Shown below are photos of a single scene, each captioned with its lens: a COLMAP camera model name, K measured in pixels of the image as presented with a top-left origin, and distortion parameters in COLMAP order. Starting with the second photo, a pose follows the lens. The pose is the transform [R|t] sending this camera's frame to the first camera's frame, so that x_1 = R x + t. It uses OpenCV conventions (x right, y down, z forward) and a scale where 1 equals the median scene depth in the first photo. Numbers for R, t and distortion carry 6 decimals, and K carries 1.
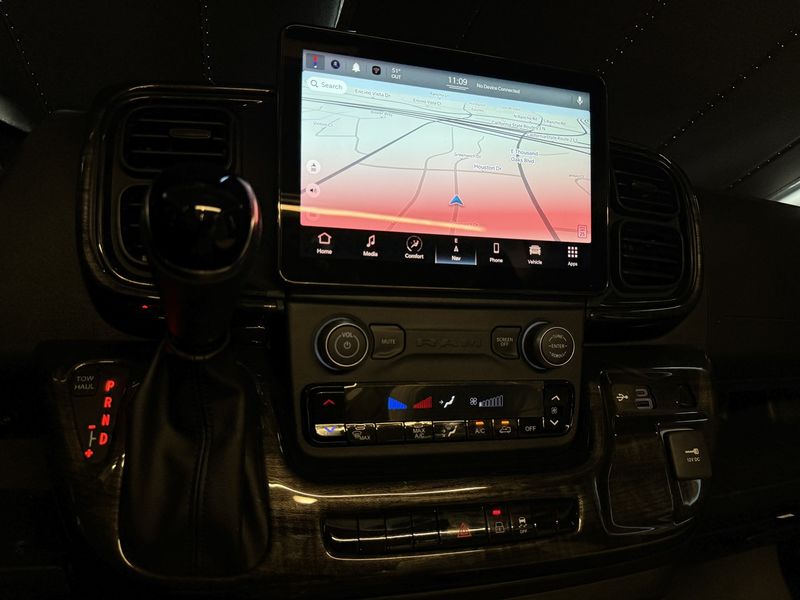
lens RADIAL K [[563.3, 0, 401.1], [0, 563.3, 299.3], [0, 0, 1]] dist [0.062010, -0.082052]
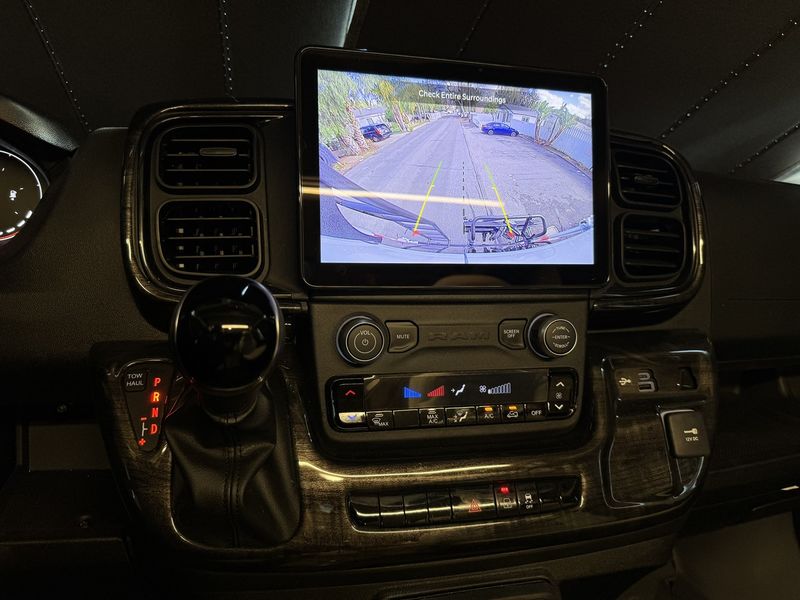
lens RADIAL K [[563.3, 0, 398.2], [0, 563.3, 296.9], [0, 0, 1]] dist [0.062010, -0.082052]
pose [[0.998684, -0.020994, -0.046791, 0.021255], [0.023237, 0.998581, 0.047923, -0.055157], [0.045719, -0.048947, 0.997754, -0.088795]]
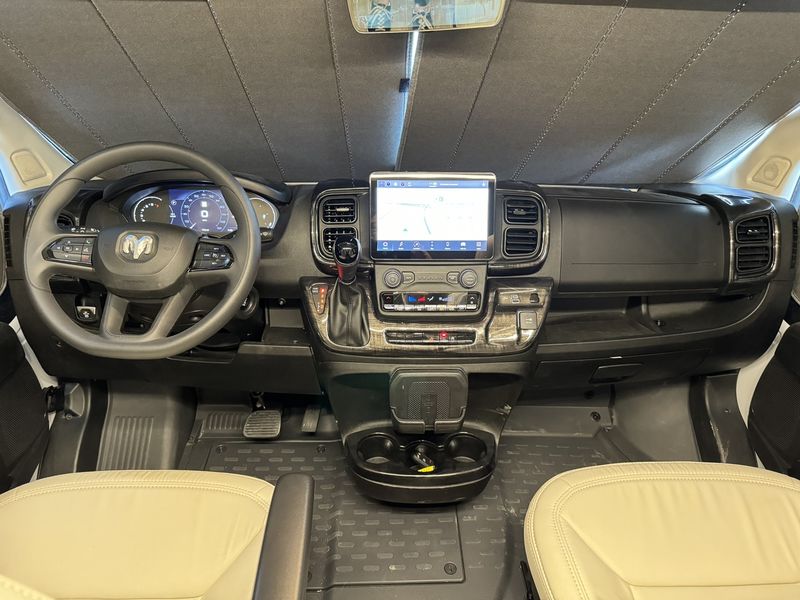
lens RADIAL K [[563.3, 0, 397.2], [0, 563.3, 296.5], [0, 0, 1]] dist [0.062010, -0.082052]
pose [[0.966105, 0.018253, -0.257504, 0.682702], [0.023560, 0.987100, 0.158363, -0.296684], [0.257073, -0.159062, 0.953212, -1.836268]]
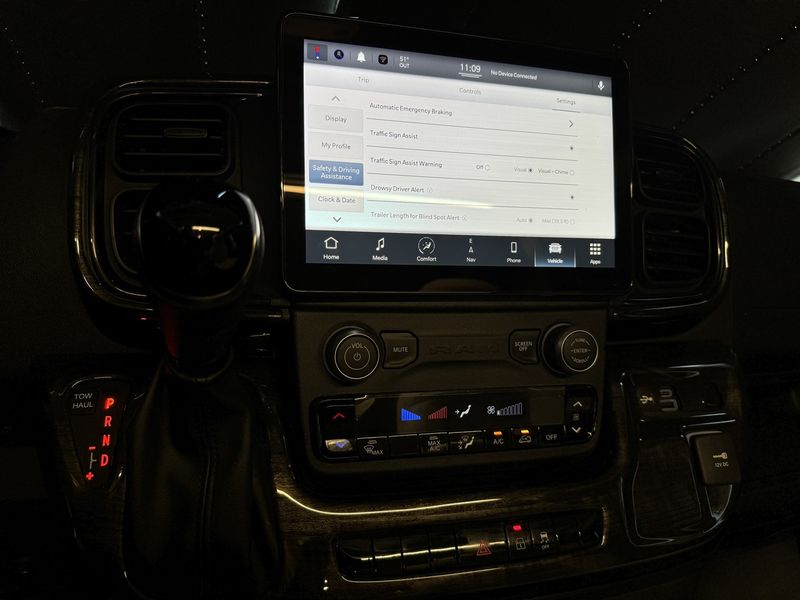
lens RADIAL K [[563.3, 0, 396.6], [0, 563.3, 293.4], [0, 0, 1]] dist [0.062010, -0.082052]
pose [[0.999750, -0.015441, -0.016189, -0.012347], [0.016027, 0.999195, 0.036763, -0.054994], [0.015609, -0.037013, 0.999193, 0.058435]]
